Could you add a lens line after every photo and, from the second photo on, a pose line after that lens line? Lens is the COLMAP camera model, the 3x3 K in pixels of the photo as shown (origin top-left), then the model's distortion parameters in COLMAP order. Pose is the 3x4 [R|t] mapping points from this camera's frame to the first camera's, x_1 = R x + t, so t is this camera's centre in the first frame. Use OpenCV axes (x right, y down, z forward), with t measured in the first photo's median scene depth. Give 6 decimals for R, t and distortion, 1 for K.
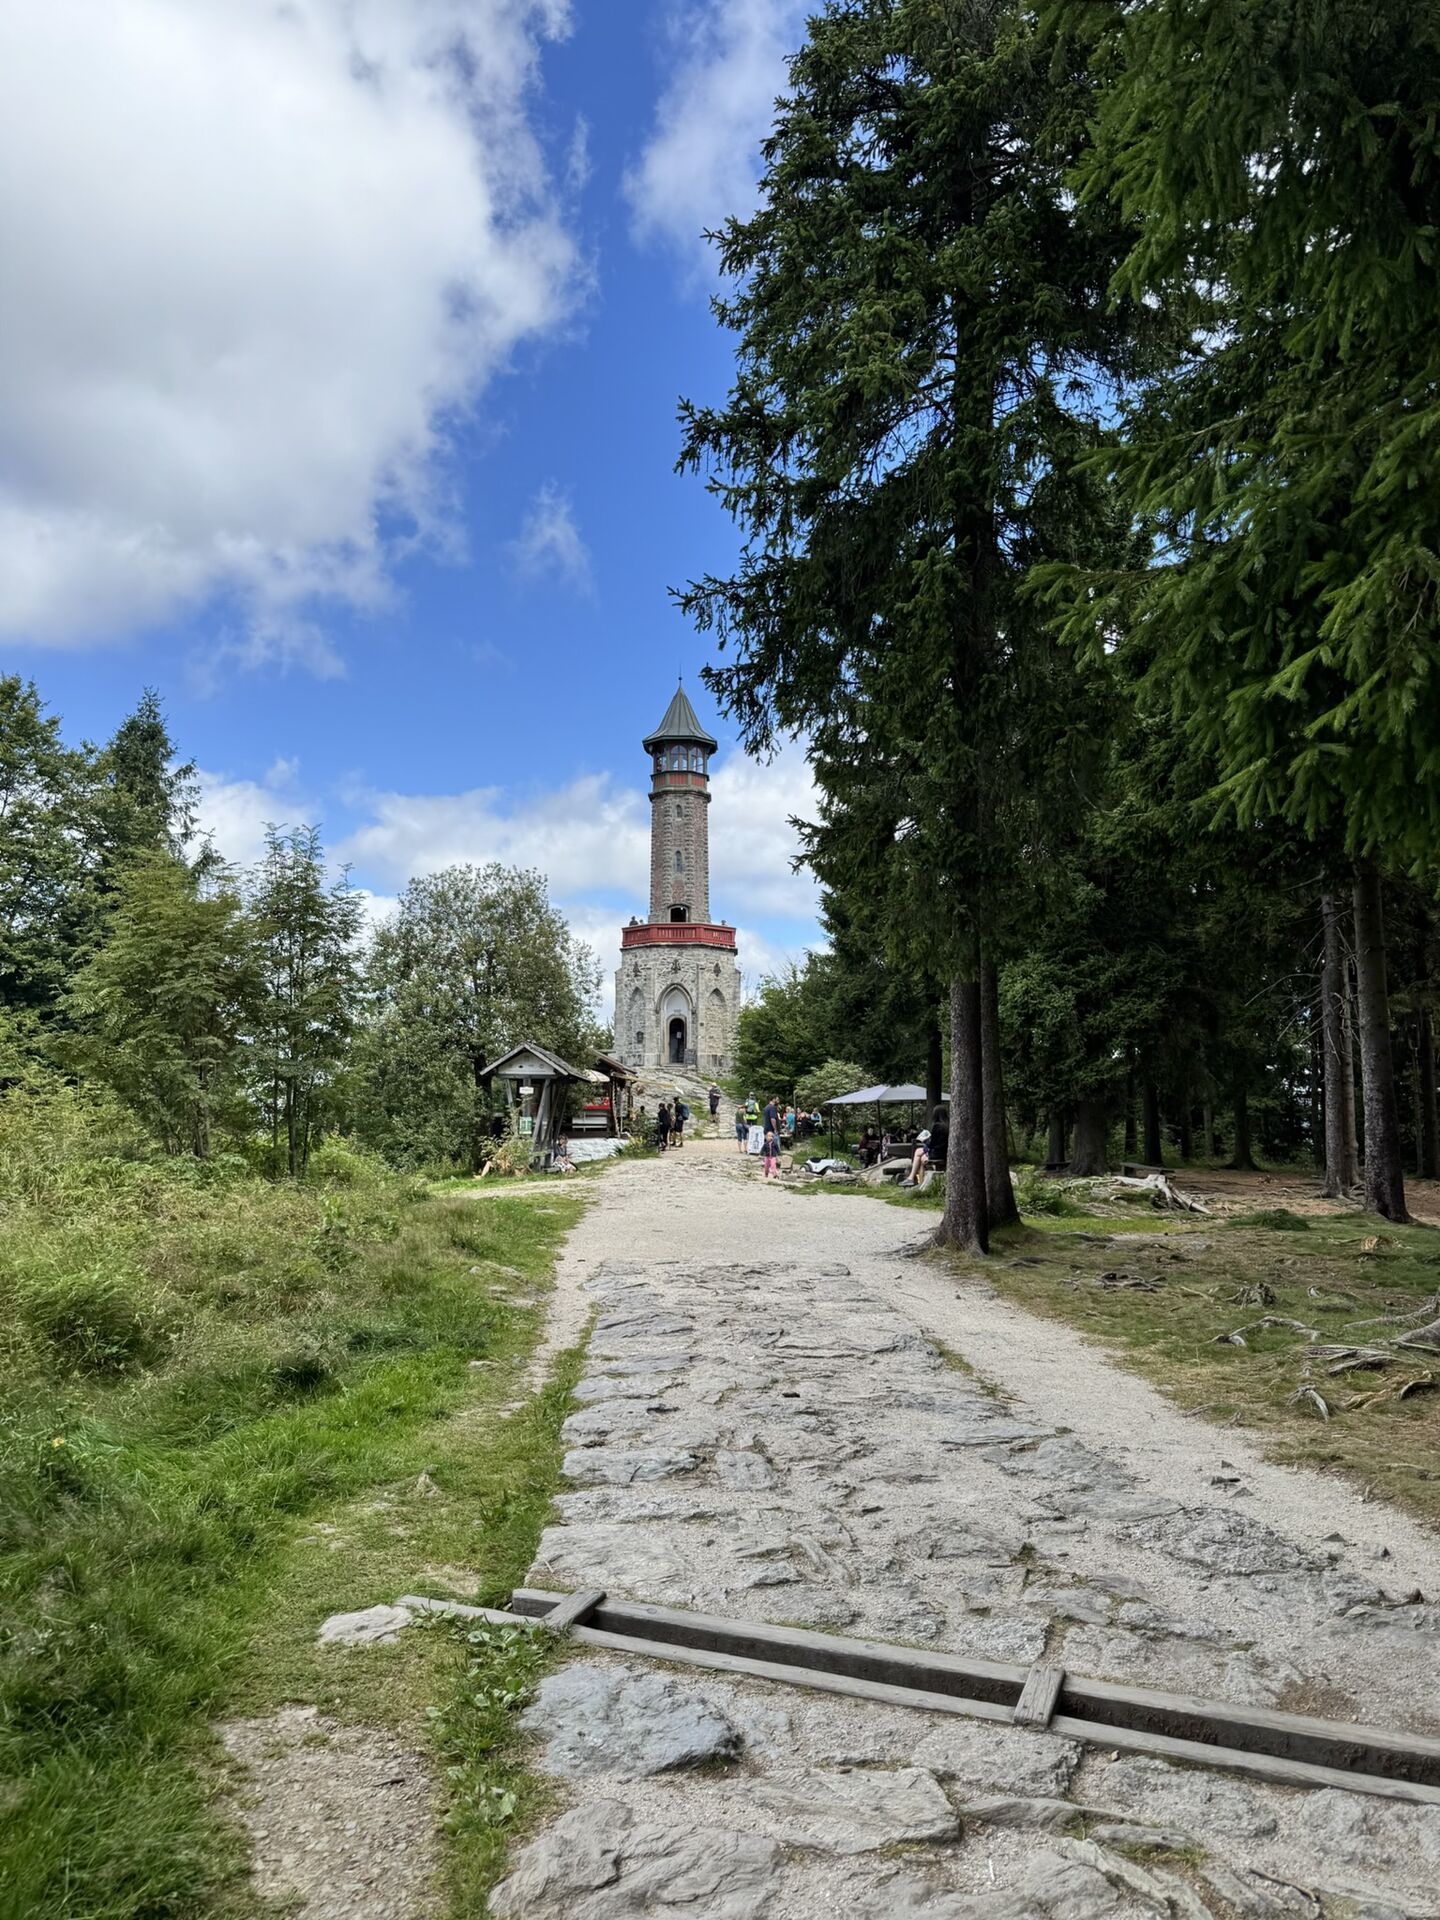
lens RADIAL K [[1366.0, 0, 734.5], [0, 1366.0, 969.2], [0, 0, 1]] dist [0.075592, -0.008817]
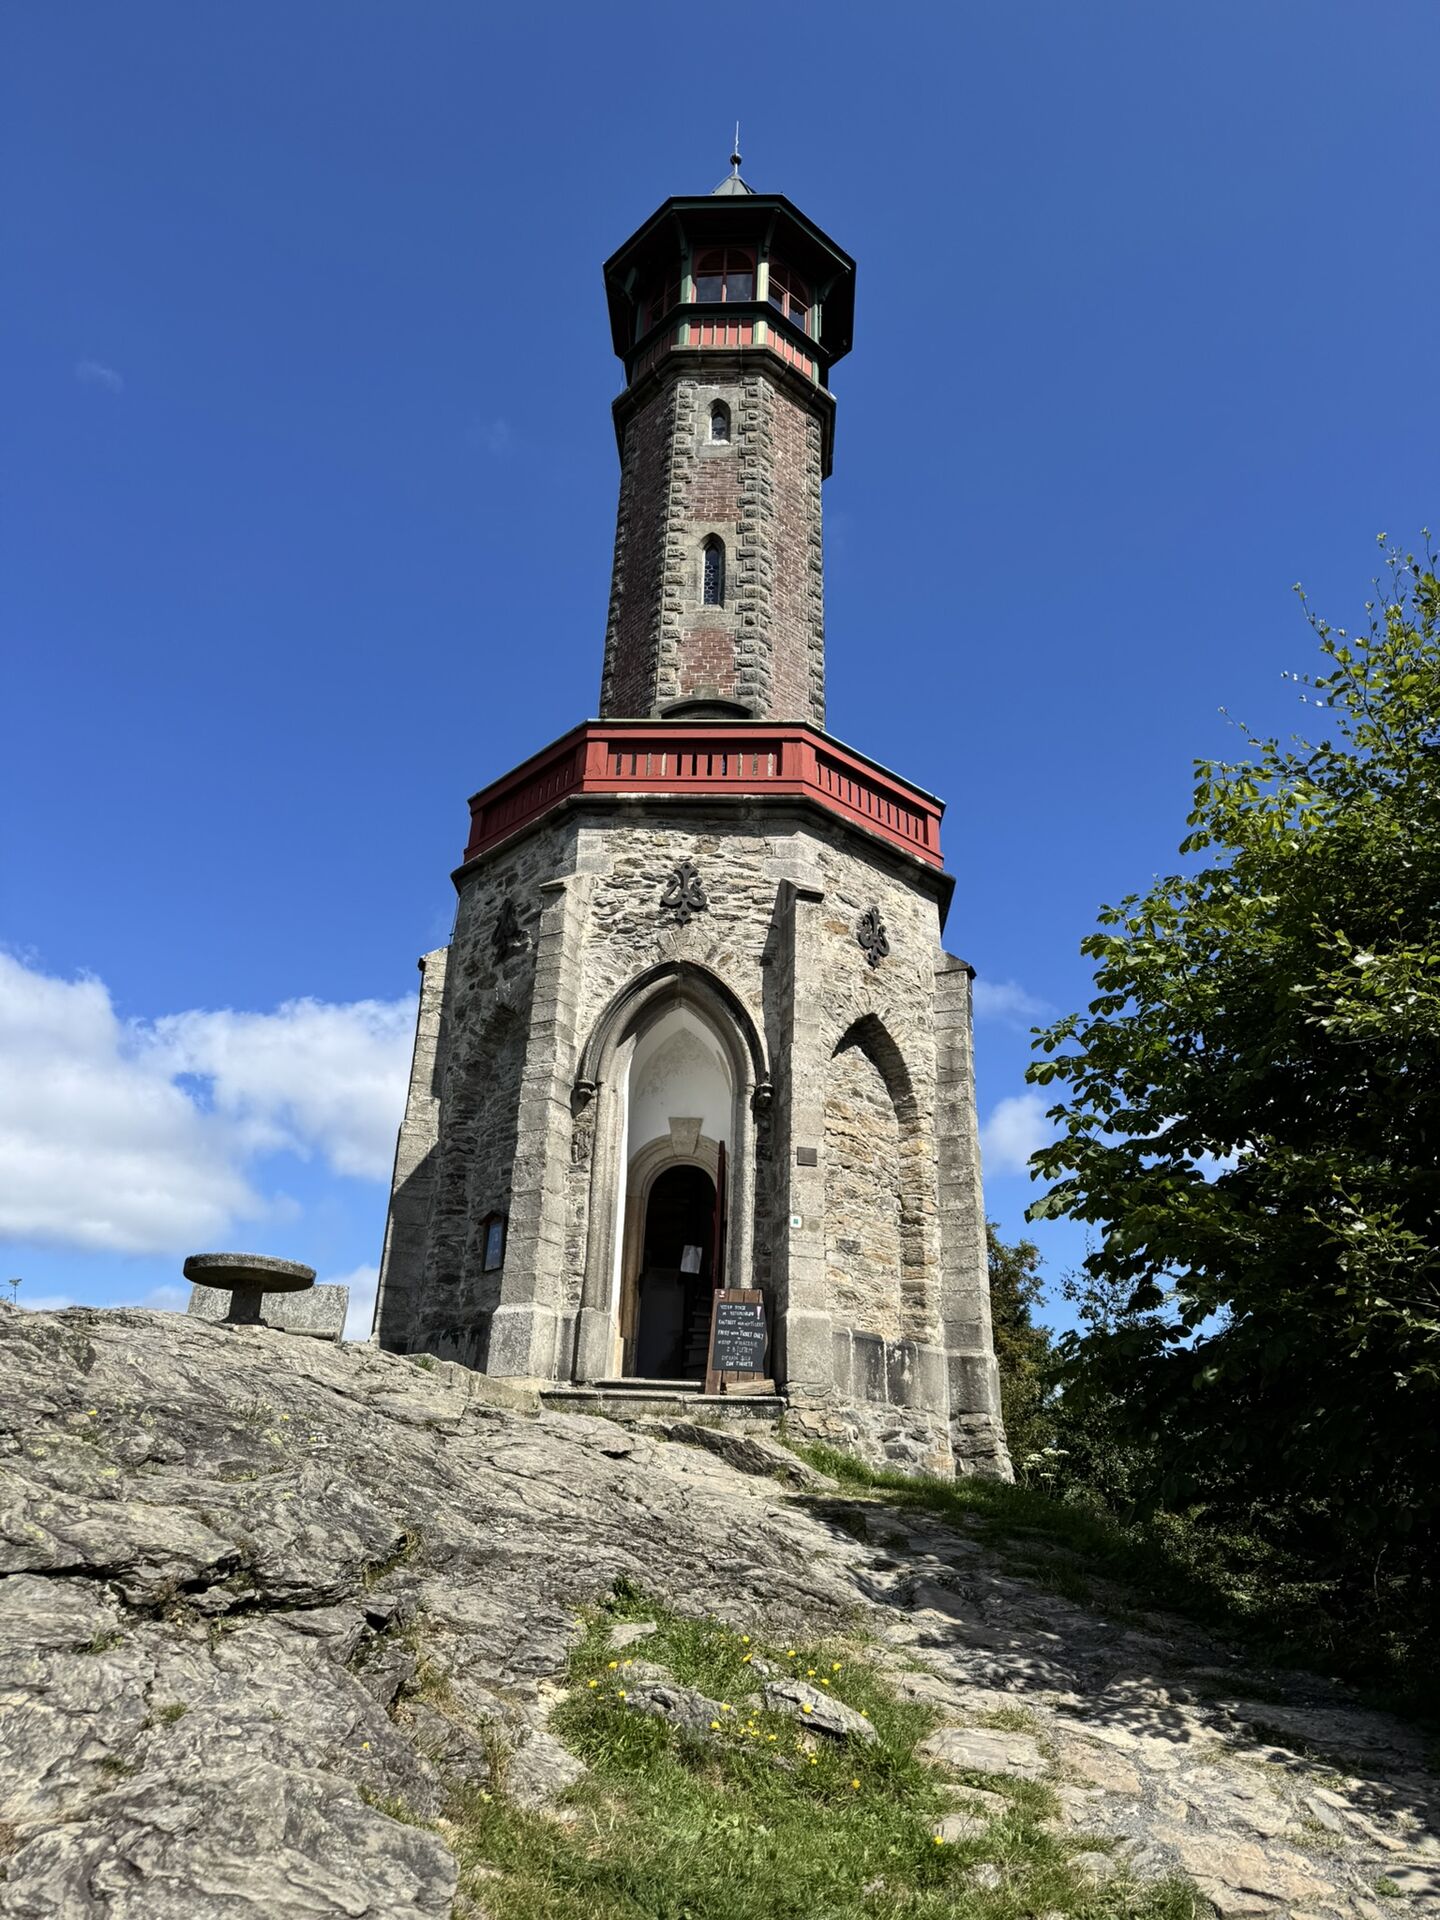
lens RADIAL K [[1366.0, 0, 738.5], [0, 1366.0, 952.8], [0, 0, 1]] dist [0.075592, -0.008817]
pose [[0.999245, 0.010438, -0.037412, -0.026013], [-0.021971, 0.946195, -0.322850, 0.073794], [0.032029, 0.323429, 0.945710, 0.789470]]
